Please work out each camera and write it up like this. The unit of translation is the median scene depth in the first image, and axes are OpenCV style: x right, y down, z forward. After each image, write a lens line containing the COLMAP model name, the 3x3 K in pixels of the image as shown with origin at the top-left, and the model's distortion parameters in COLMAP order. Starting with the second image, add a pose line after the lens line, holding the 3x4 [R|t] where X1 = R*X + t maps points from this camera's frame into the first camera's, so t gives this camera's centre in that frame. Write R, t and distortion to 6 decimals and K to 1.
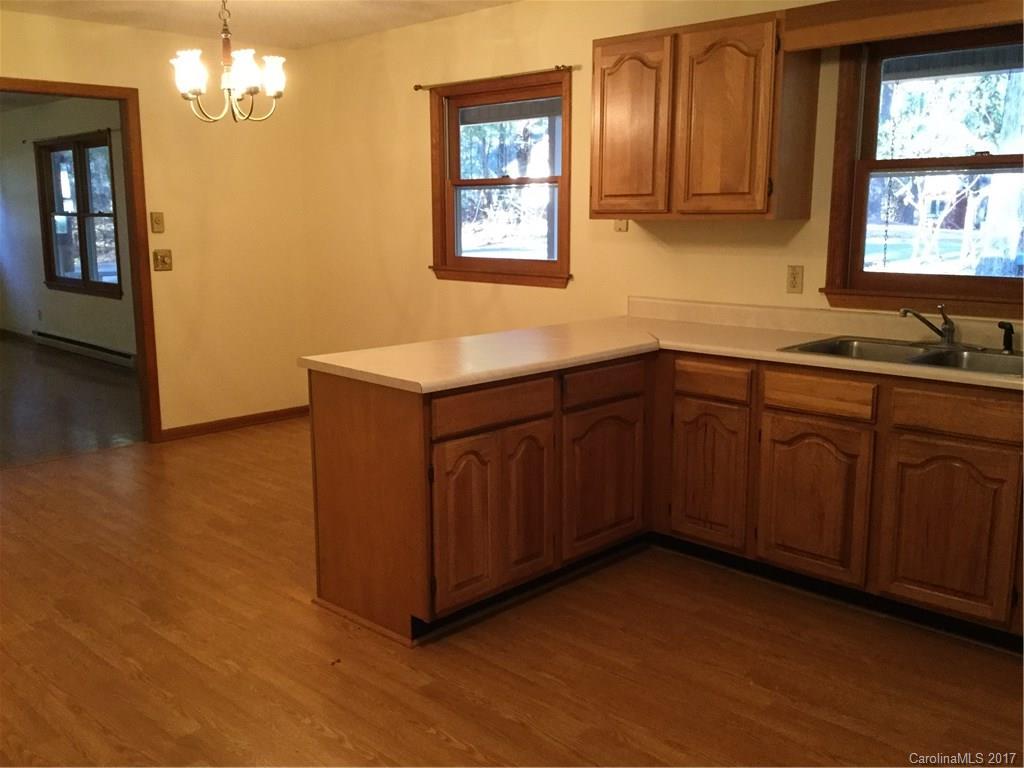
lens RADIAL K [[906.1, 0, 512.0], [0, 906.1, 384.0], [0, 0, 1]] dist [0.080314, -0.137281]
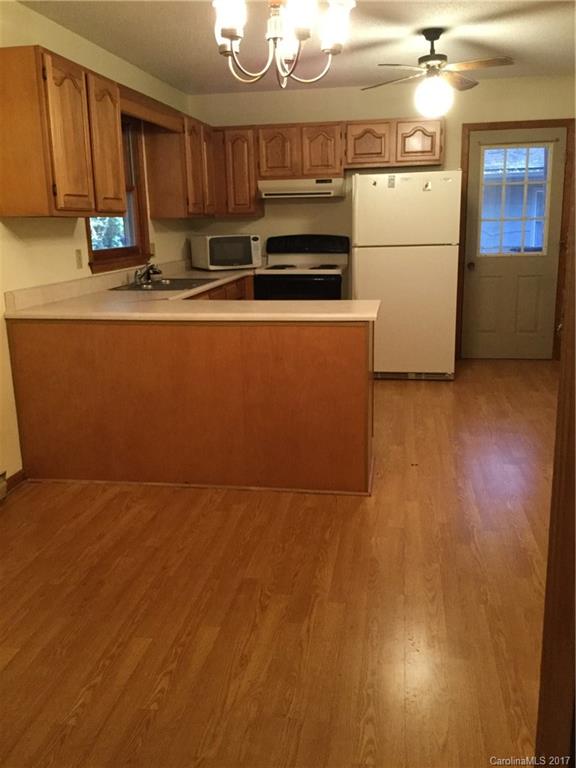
lens RADIAL K [[679.5, 0, 288.0], [0, 679.5, 384.0], [0, 0, 1]] dist [0.080314, -0.137281]
pose [[-0.555419, -0.184047, 0.810948, -0.639985], [0.176848, 0.926749, 0.331452, -0.185063], [-0.812548, 0.327509, -0.482186, 1.044094]]
